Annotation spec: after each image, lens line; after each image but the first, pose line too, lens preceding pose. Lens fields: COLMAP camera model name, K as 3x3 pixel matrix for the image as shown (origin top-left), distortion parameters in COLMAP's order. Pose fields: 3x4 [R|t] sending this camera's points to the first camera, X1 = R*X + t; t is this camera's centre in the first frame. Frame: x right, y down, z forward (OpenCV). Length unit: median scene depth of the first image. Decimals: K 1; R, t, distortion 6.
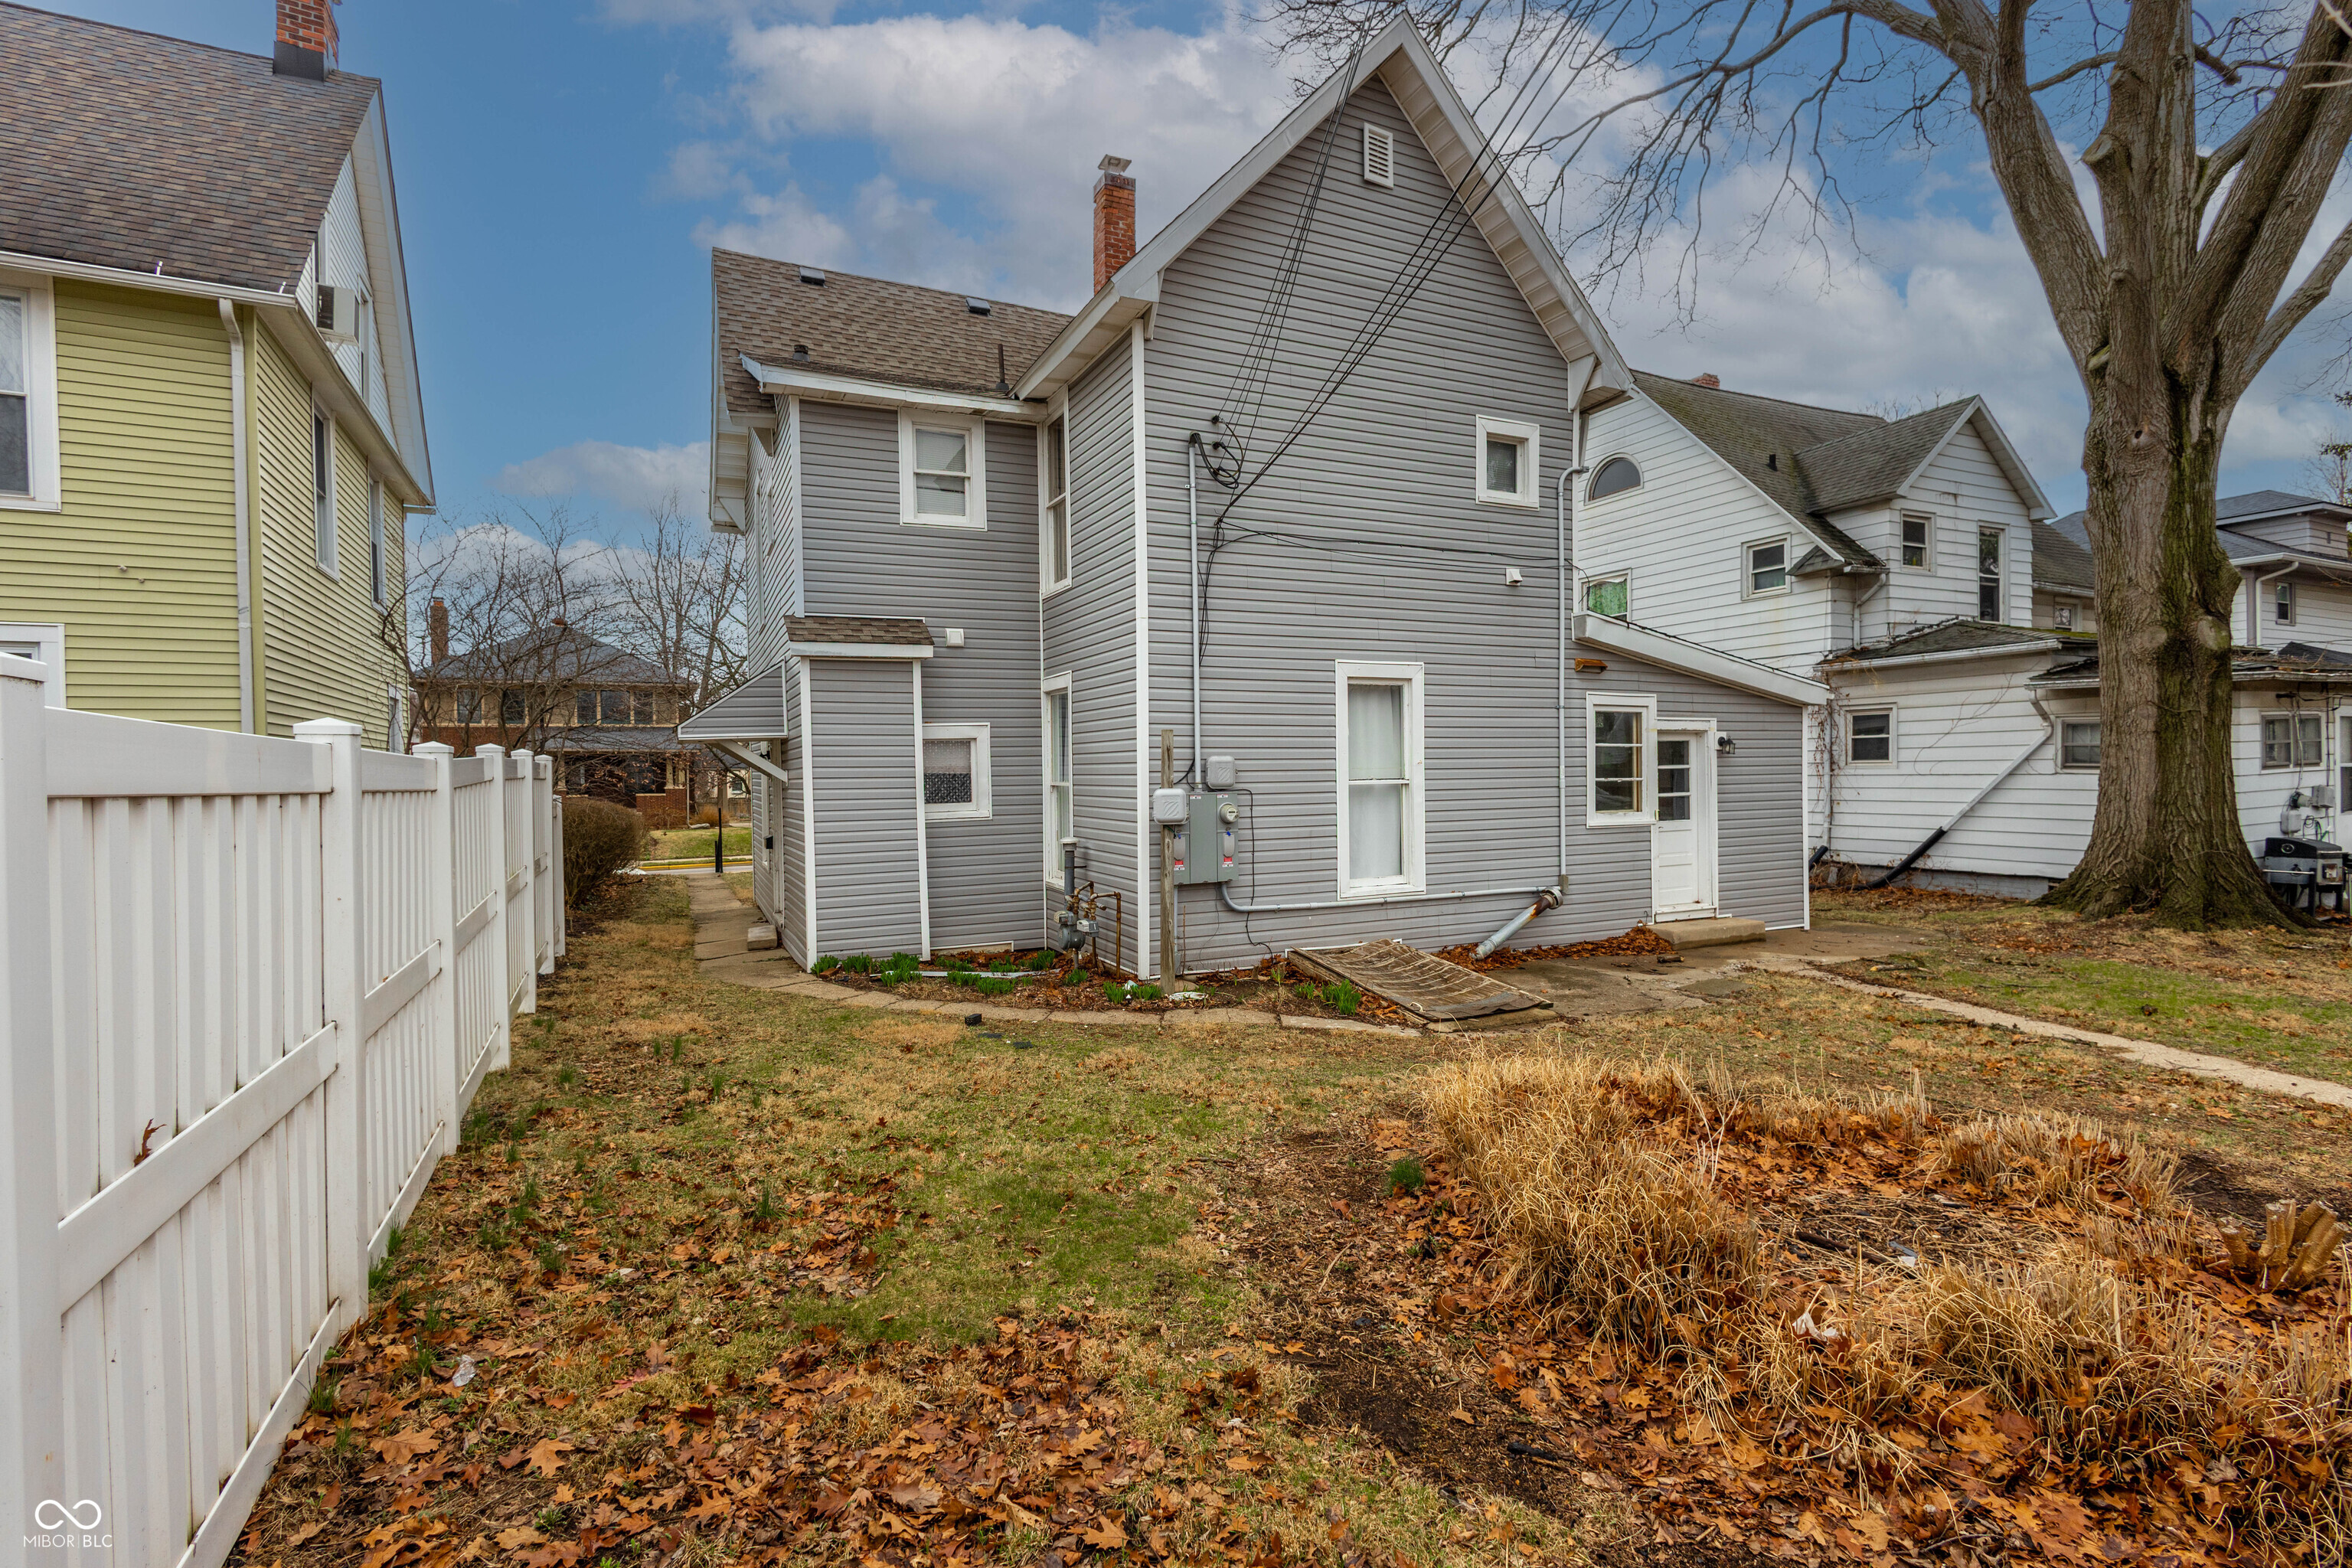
lens RADIAL K [[1078.3, 0, 1181.5], [0, 1078.3, 780.4], [0, 0, 1]] dist [0.015142, -0.004792]
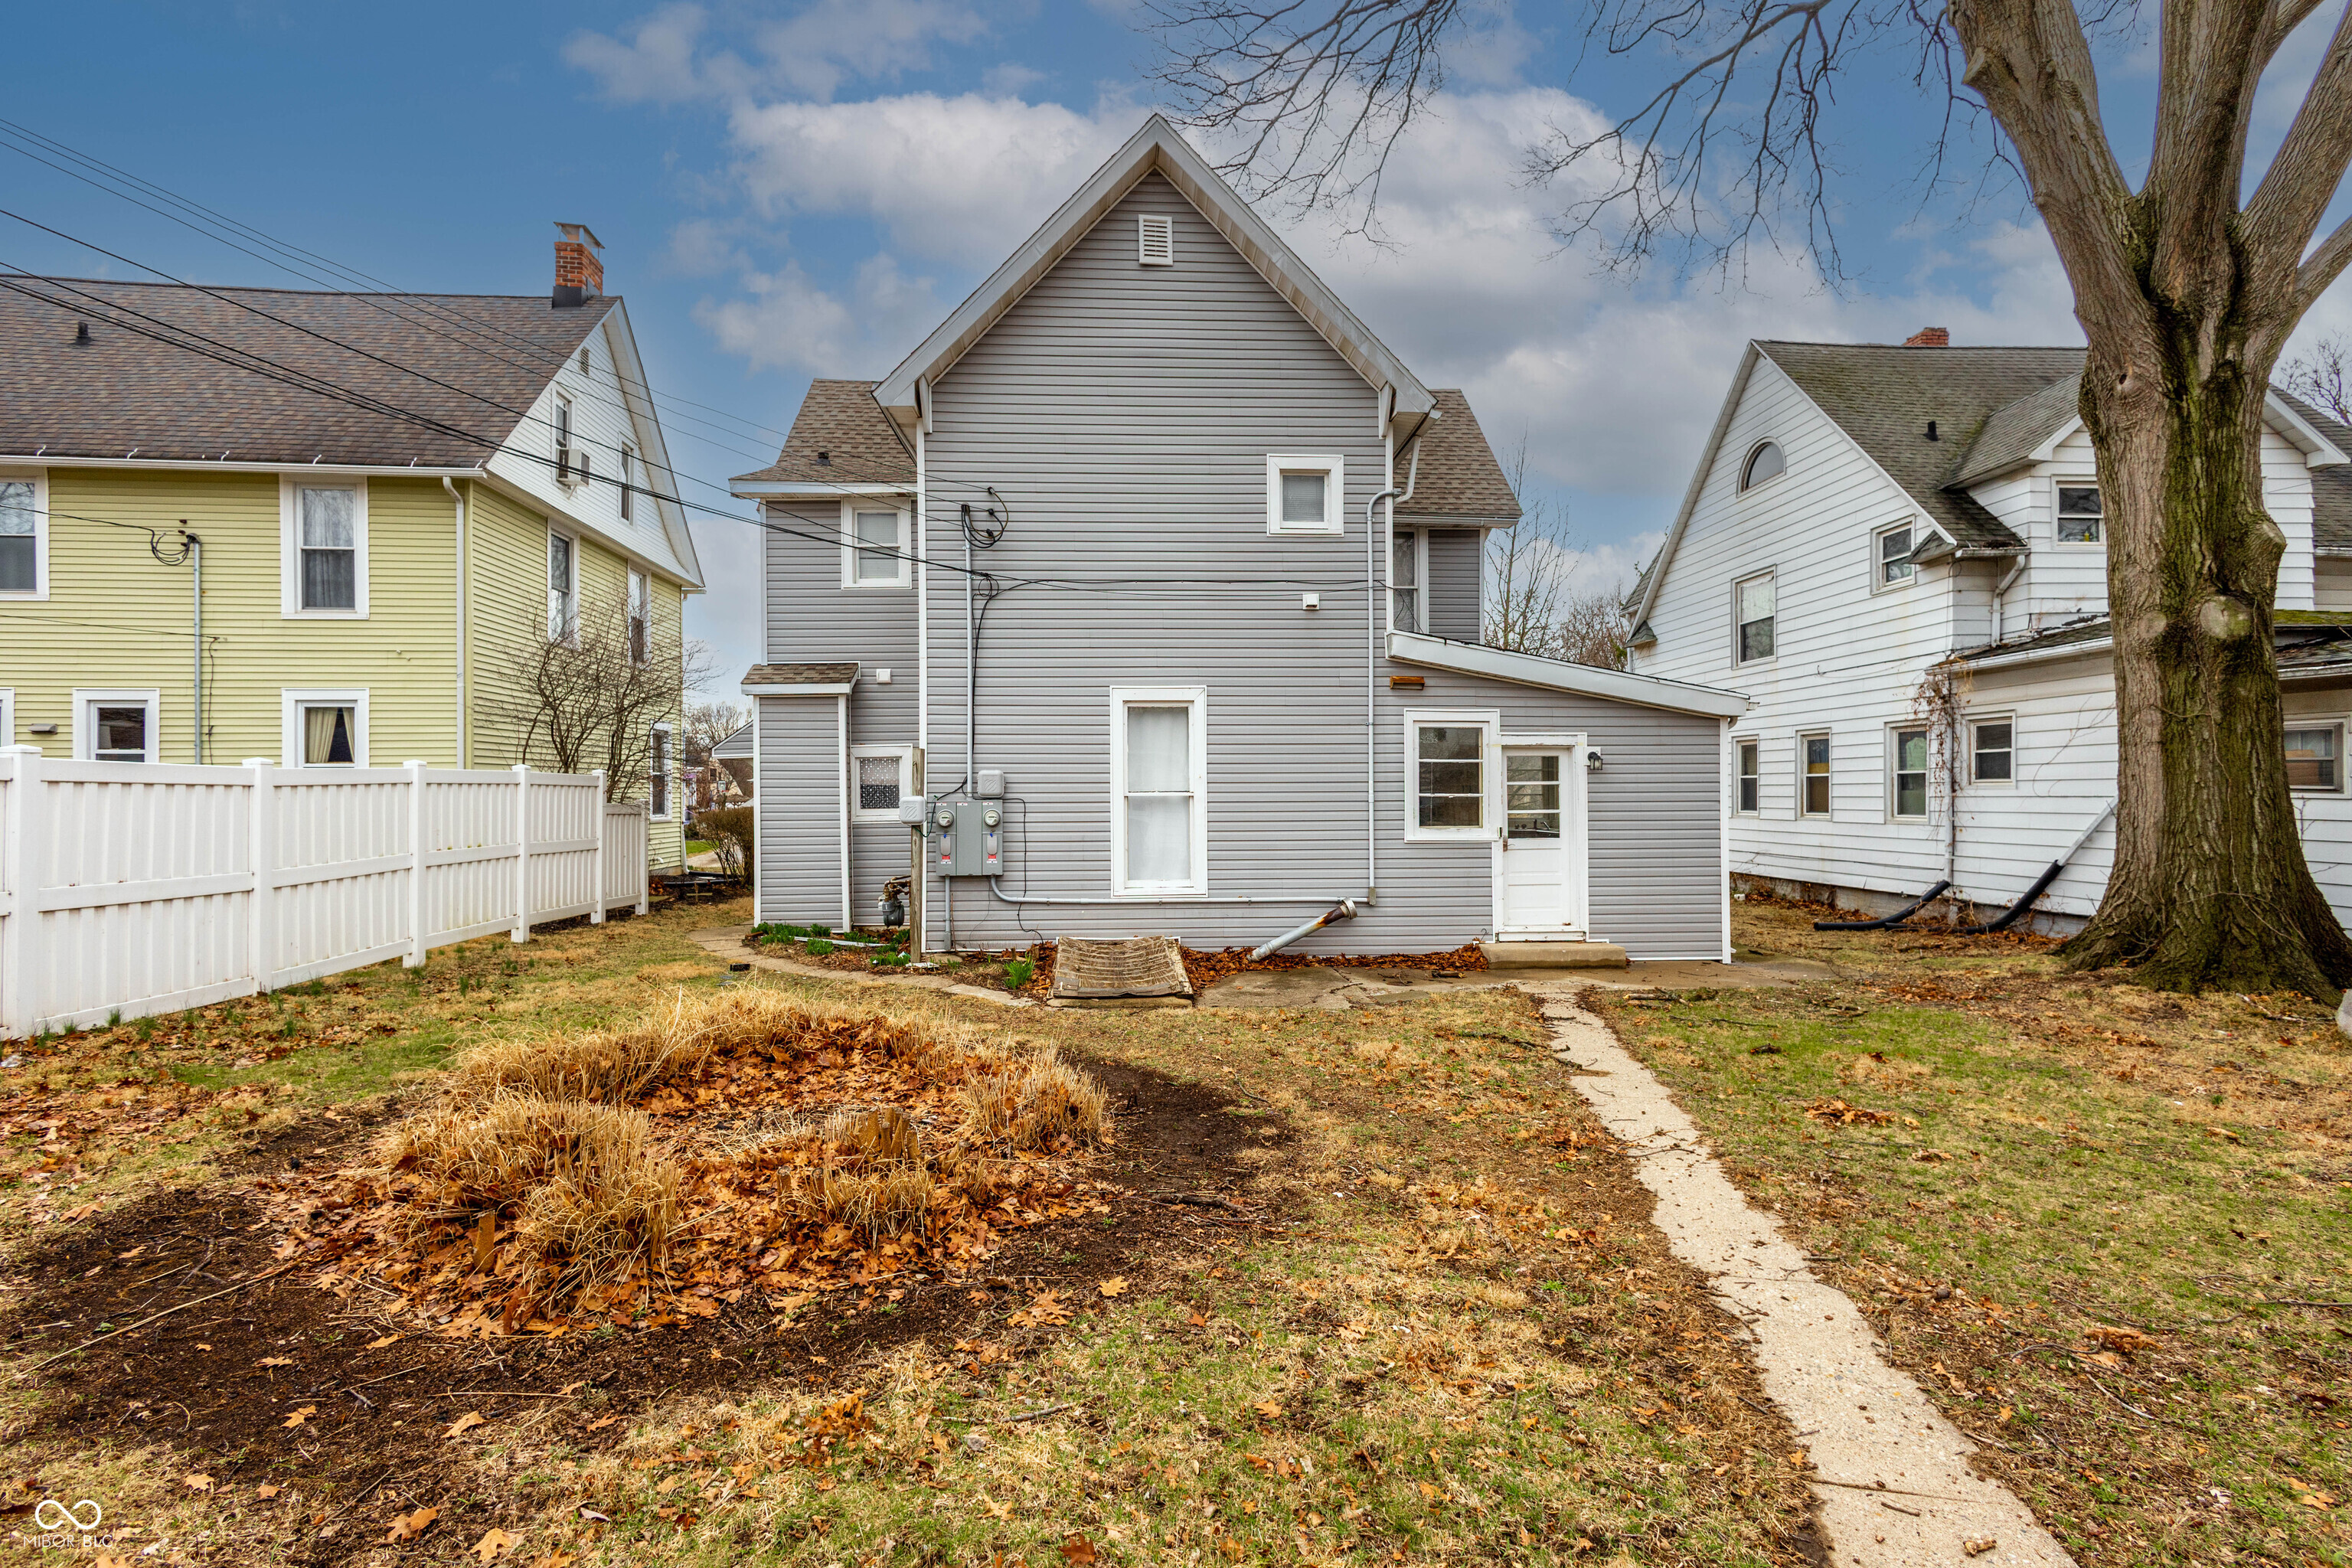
lens RADIAL K [[1082.7, 0, 1186.3], [0, 1082.7, 781.1], [0, 0, 1]] dist [0.010060, -0.001190]
pose [[0.924129, 0.004224, -0.382058, 0.583237], [-0.011301, 0.999804, -0.016282, 0.005550], [0.381914, 0.019365, 0.923995, -0.020642]]
